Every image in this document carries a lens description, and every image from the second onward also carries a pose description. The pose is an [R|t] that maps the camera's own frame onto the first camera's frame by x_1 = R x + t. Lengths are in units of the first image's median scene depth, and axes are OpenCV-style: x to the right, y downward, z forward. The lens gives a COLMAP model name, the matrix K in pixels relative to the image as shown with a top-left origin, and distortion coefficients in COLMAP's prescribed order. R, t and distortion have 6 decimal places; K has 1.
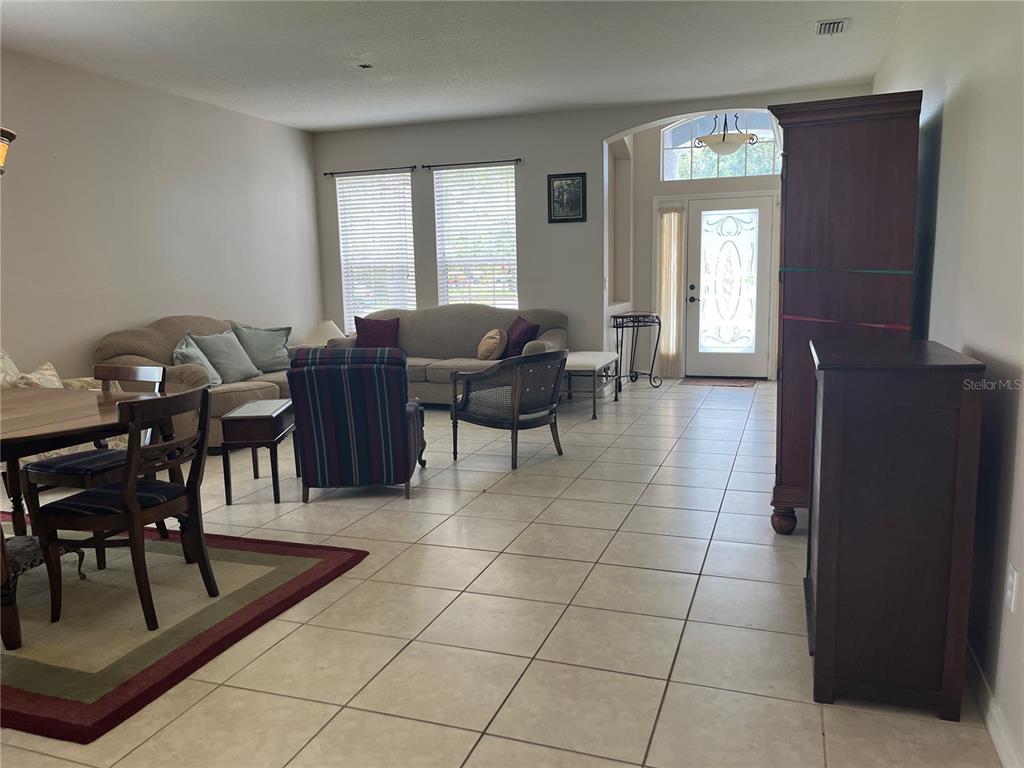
lens RADIAL K [[778.0, 0, 515.5], [0, 778.0, 379.0], [0, 0, 1]] dist [0.083345, -0.110830]
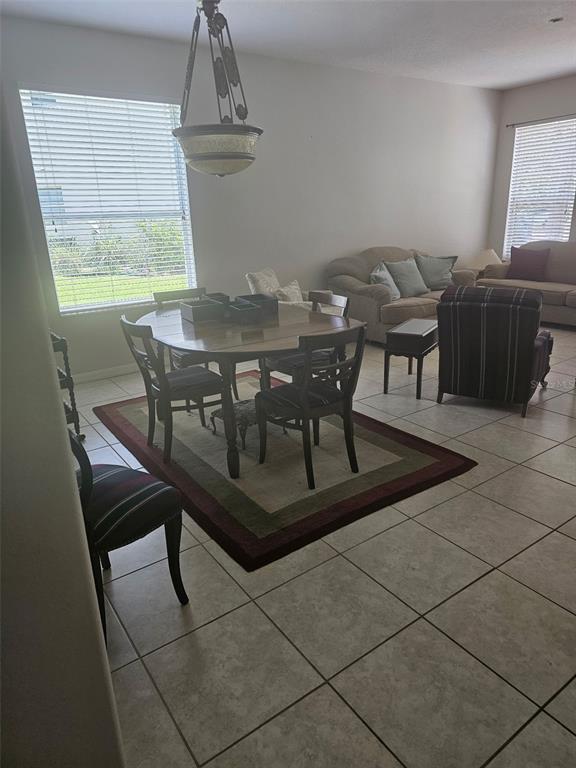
lens RADIAL K [[510.3, 0, 281.9], [0, 510.3, 381.6], [0, 0, 1]] dist [0.067369, -0.050867]
pose [[0.811955, 0.176541, -0.556383, -0.005038], [-0.060413, 0.973465, 0.220717, -0.046102], [0.580585, -0.145600, 0.801075, 0.128847]]
